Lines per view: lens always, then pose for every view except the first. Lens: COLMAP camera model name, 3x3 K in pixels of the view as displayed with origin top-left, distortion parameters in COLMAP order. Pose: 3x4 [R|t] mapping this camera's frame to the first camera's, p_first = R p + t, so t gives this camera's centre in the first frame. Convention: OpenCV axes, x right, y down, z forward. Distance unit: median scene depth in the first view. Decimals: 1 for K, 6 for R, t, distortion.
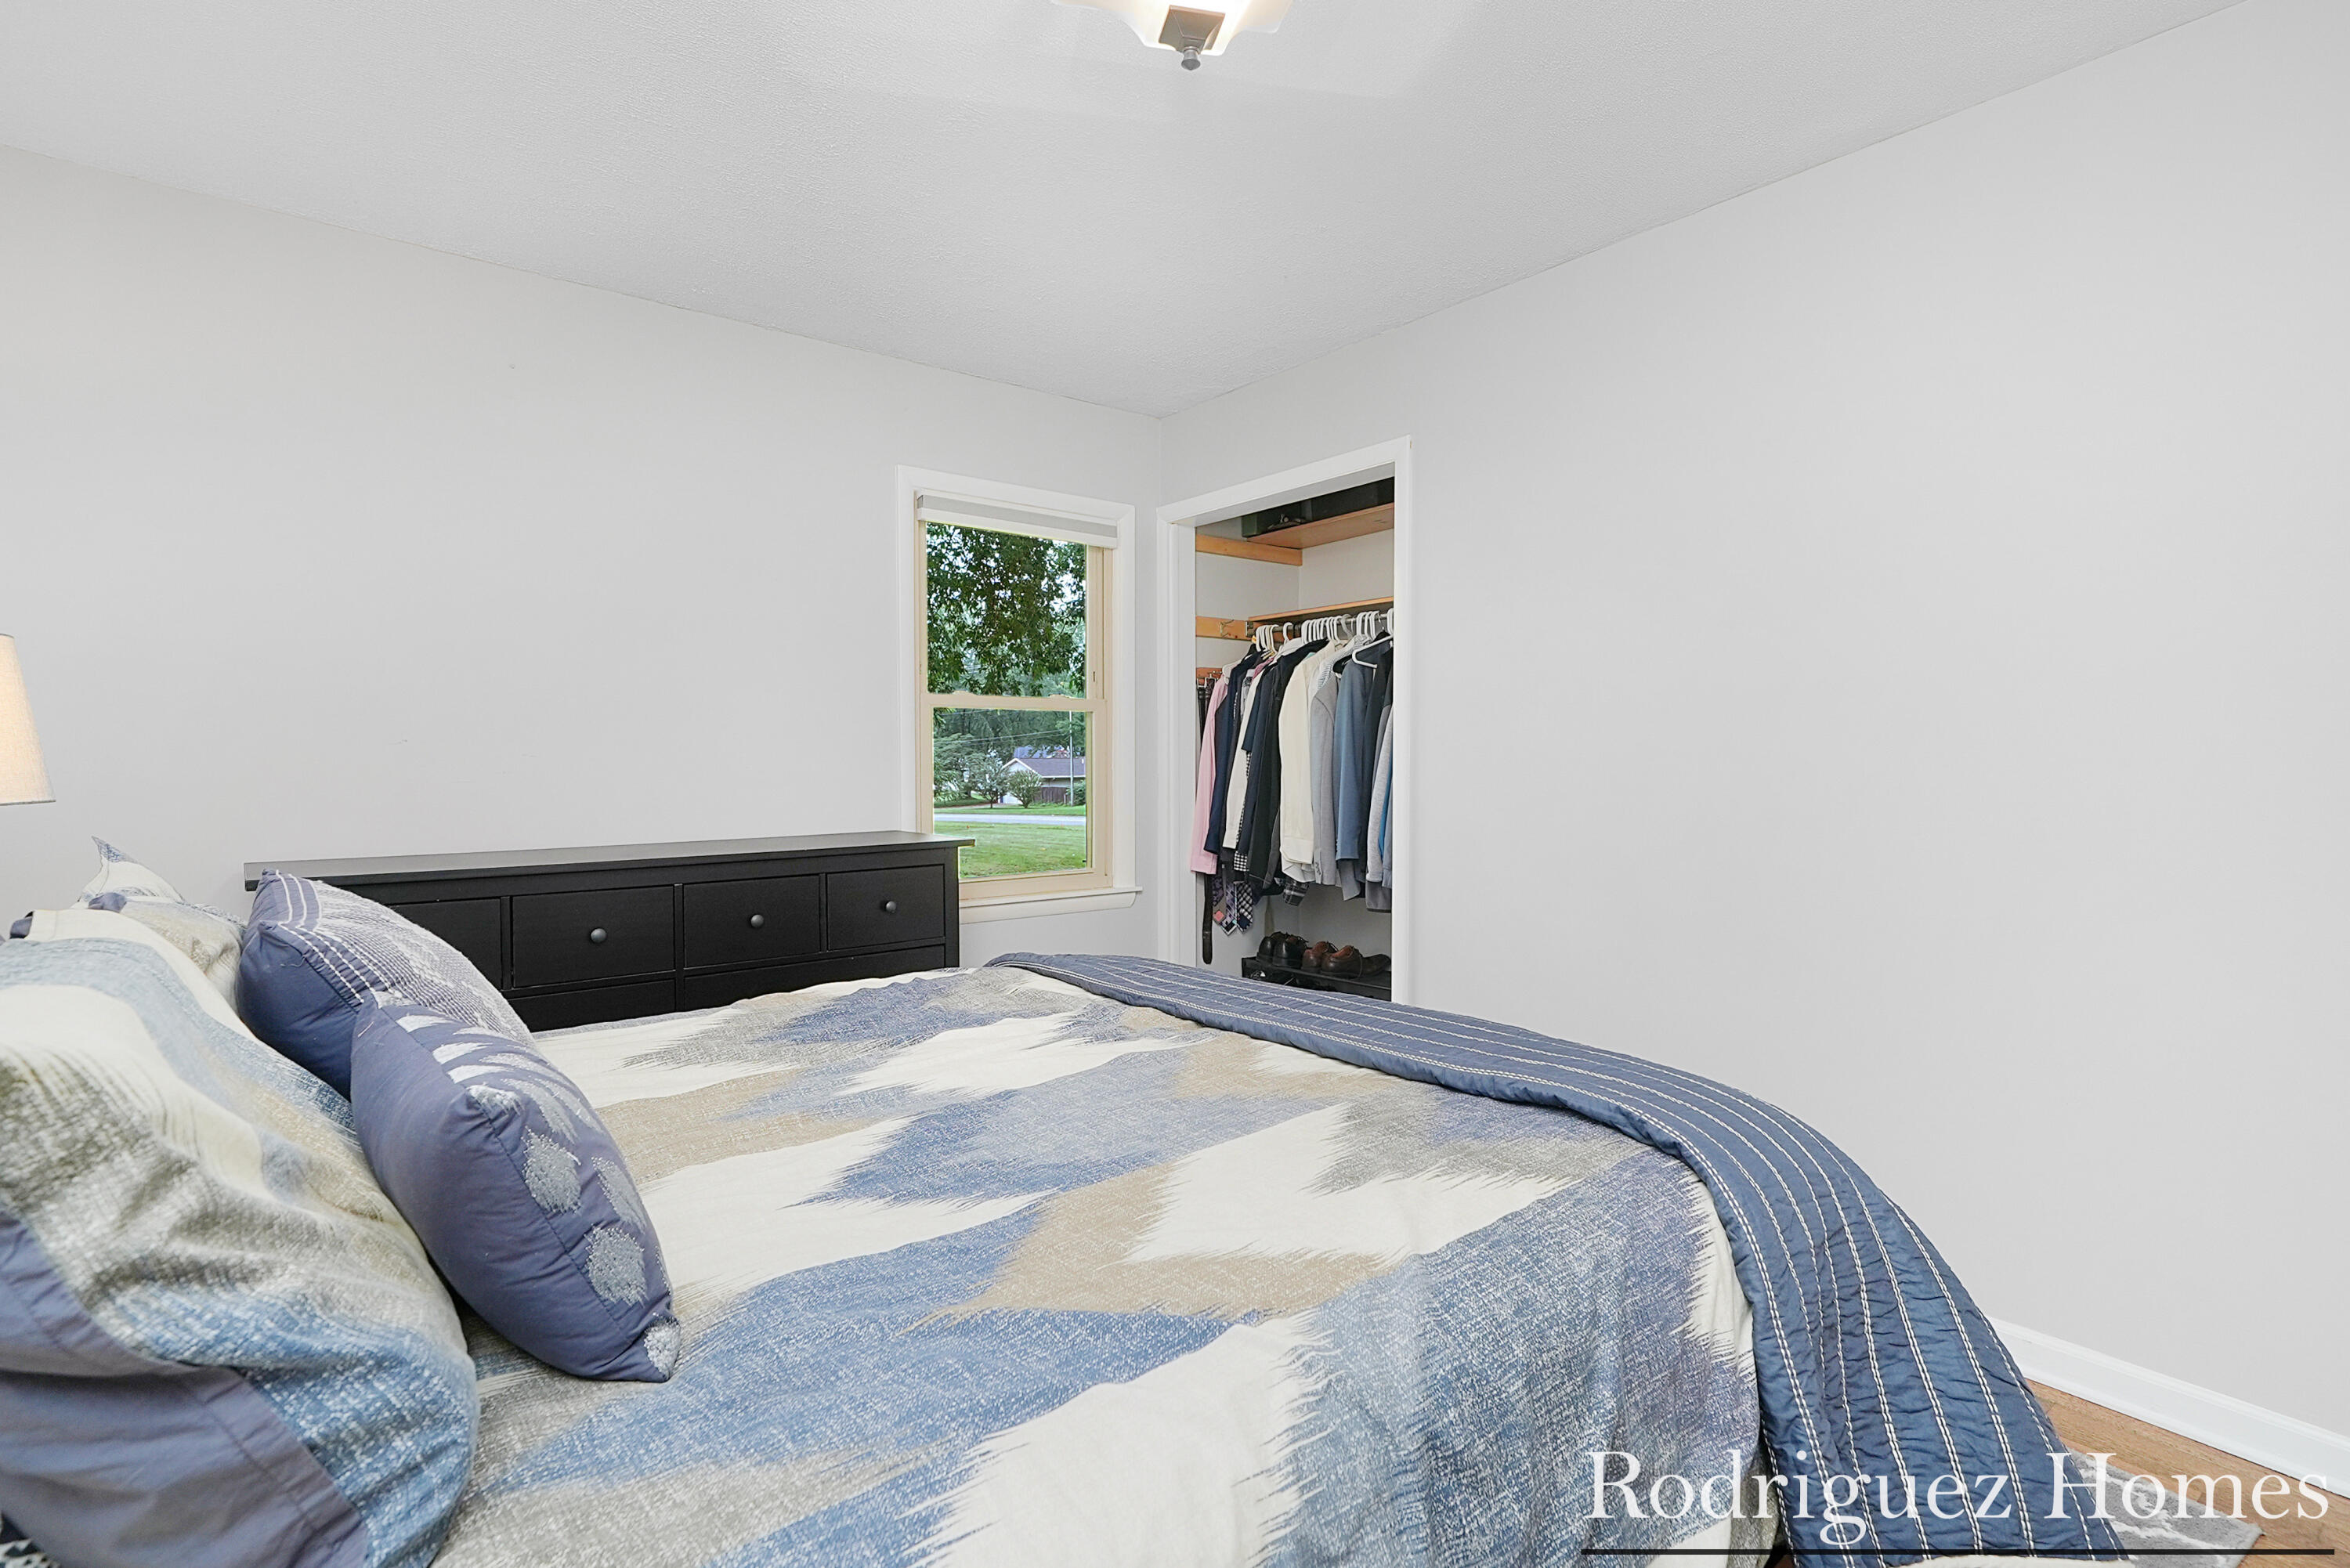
lens RADIAL K [[1139.1, 0, 1175.2], [0, 1139.1, 774.7], [0, 0, 1]] dist [-0.000309, -0.000053]
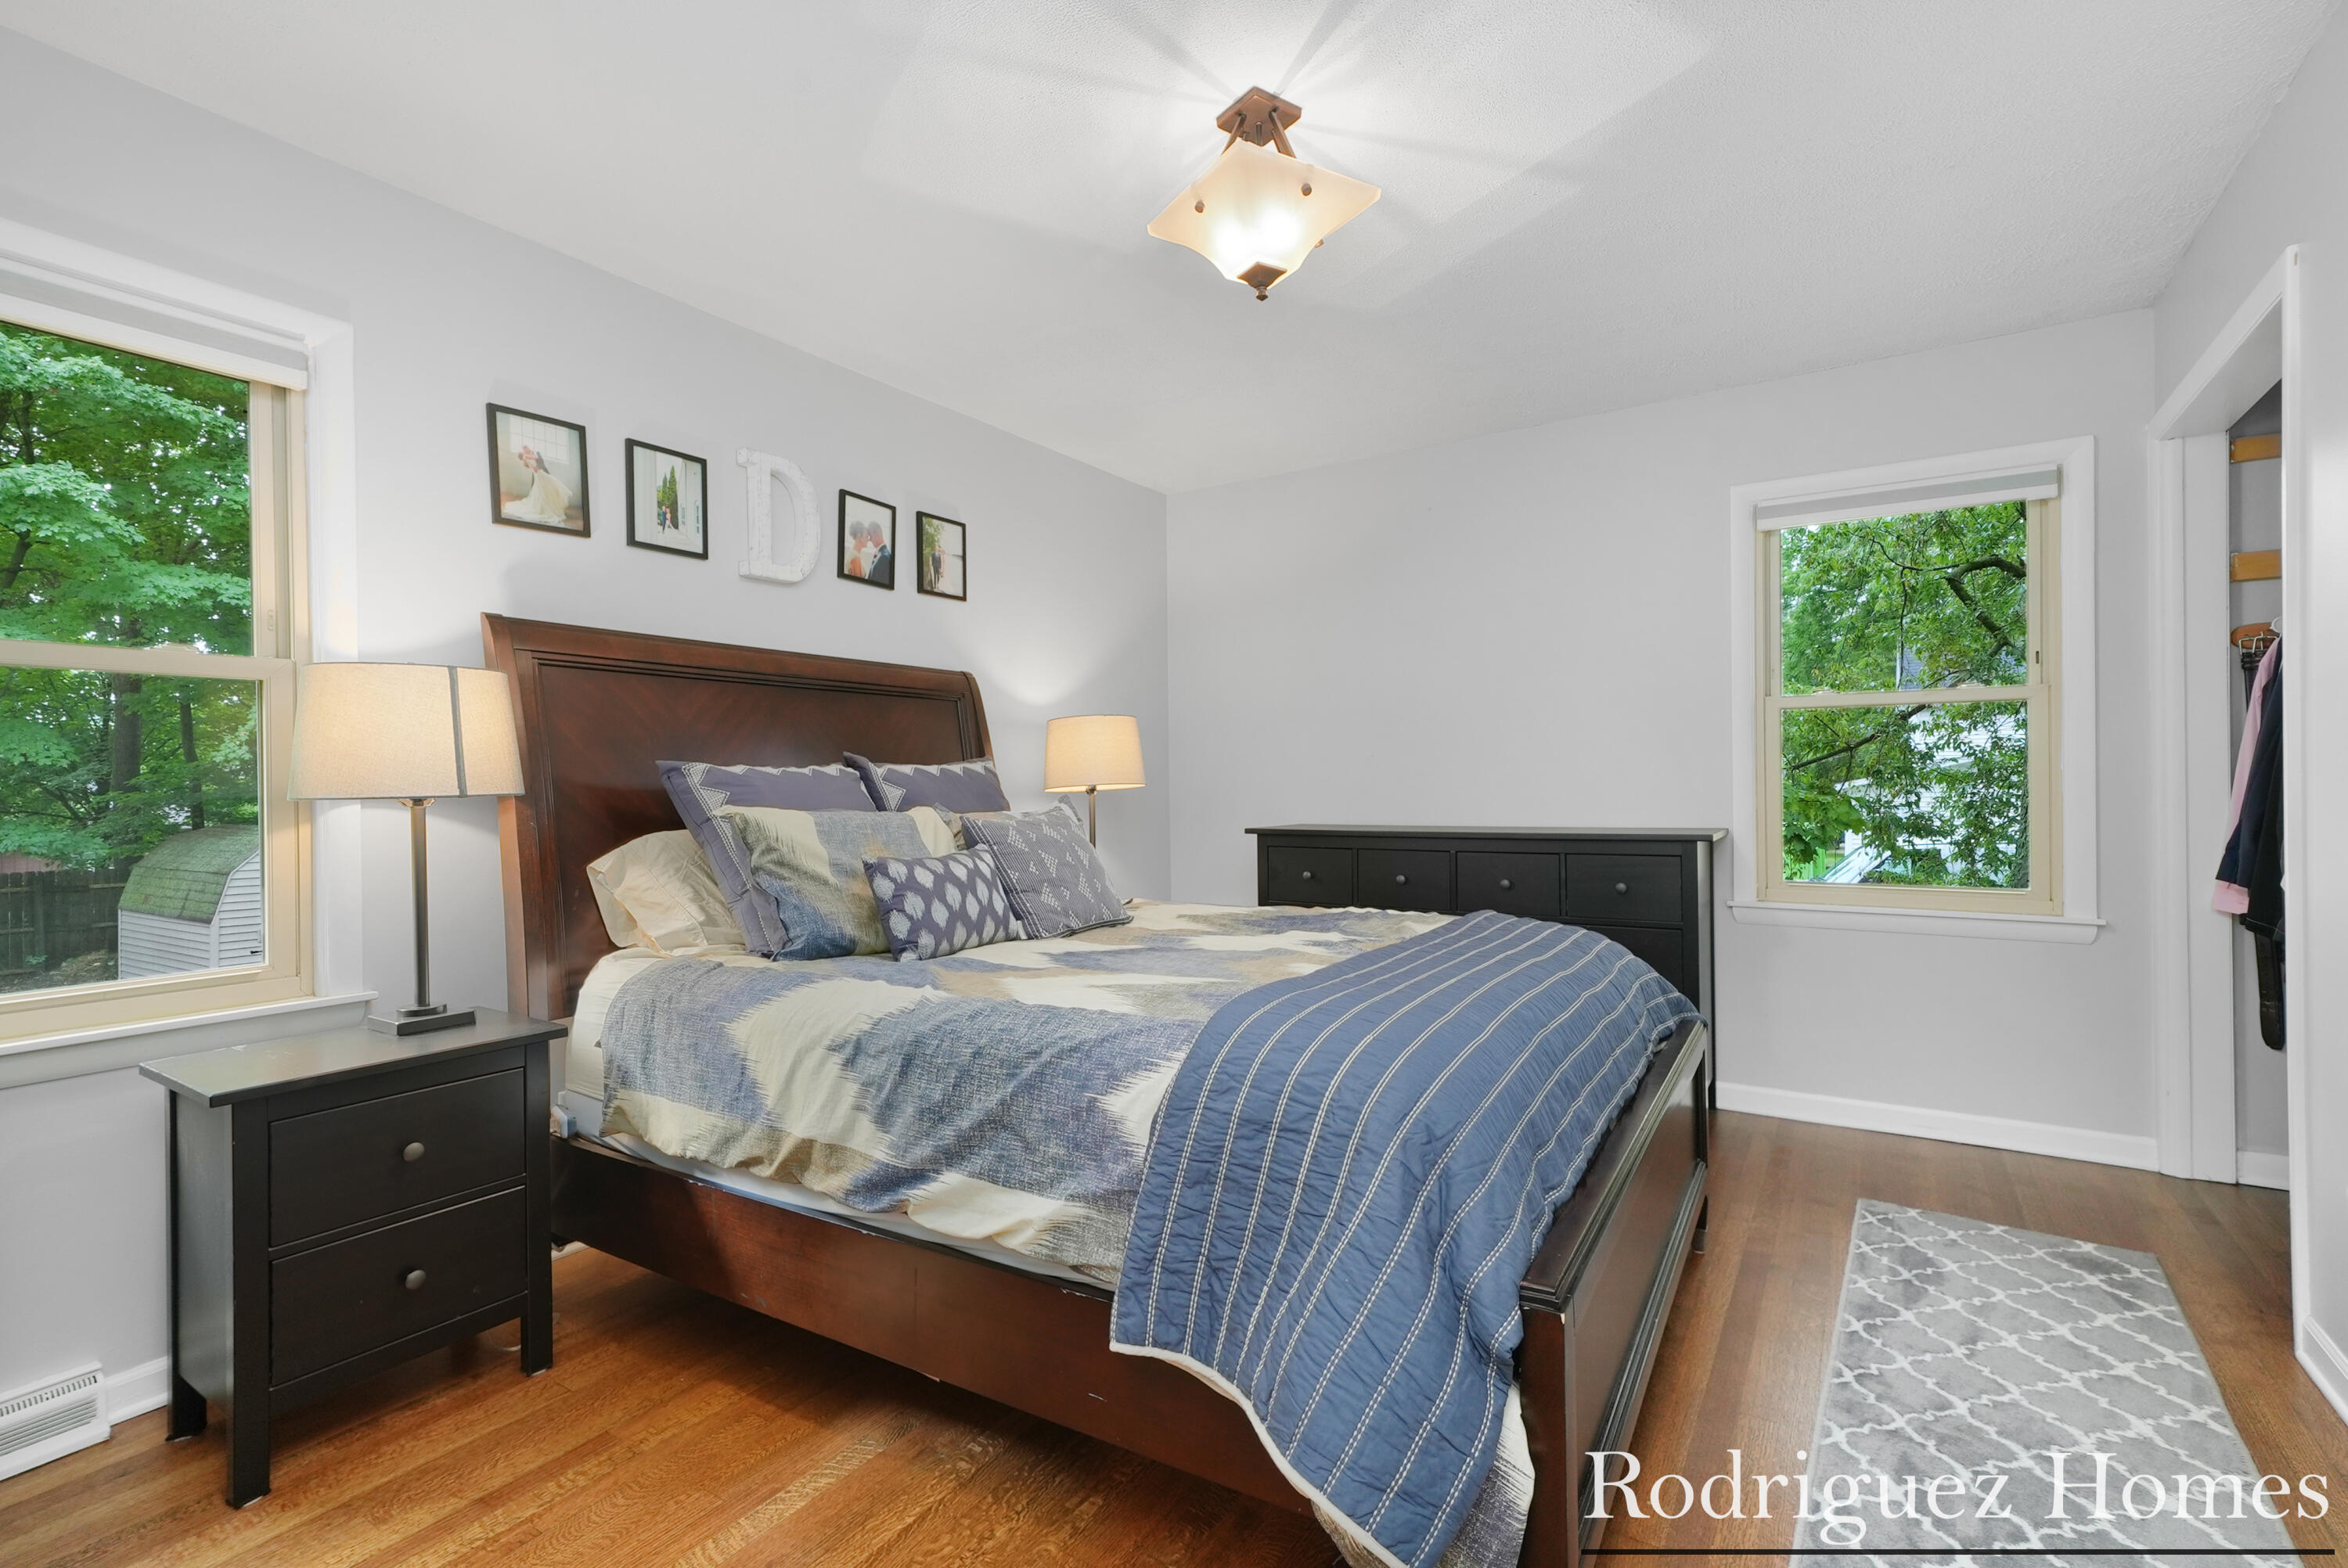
lens RADIAL K [[1110.9, 0, 1175.4], [0, 1110.9, 784.3], [0, 0, 1]] dist [0.018410, 0.000557]
pose [[0.312886, 0.001557, -0.949789, 0.549858], [-0.010742, 0.999940, -0.001899, 0.014238], [0.949730, 0.010797, 0.312884, 0.171814]]
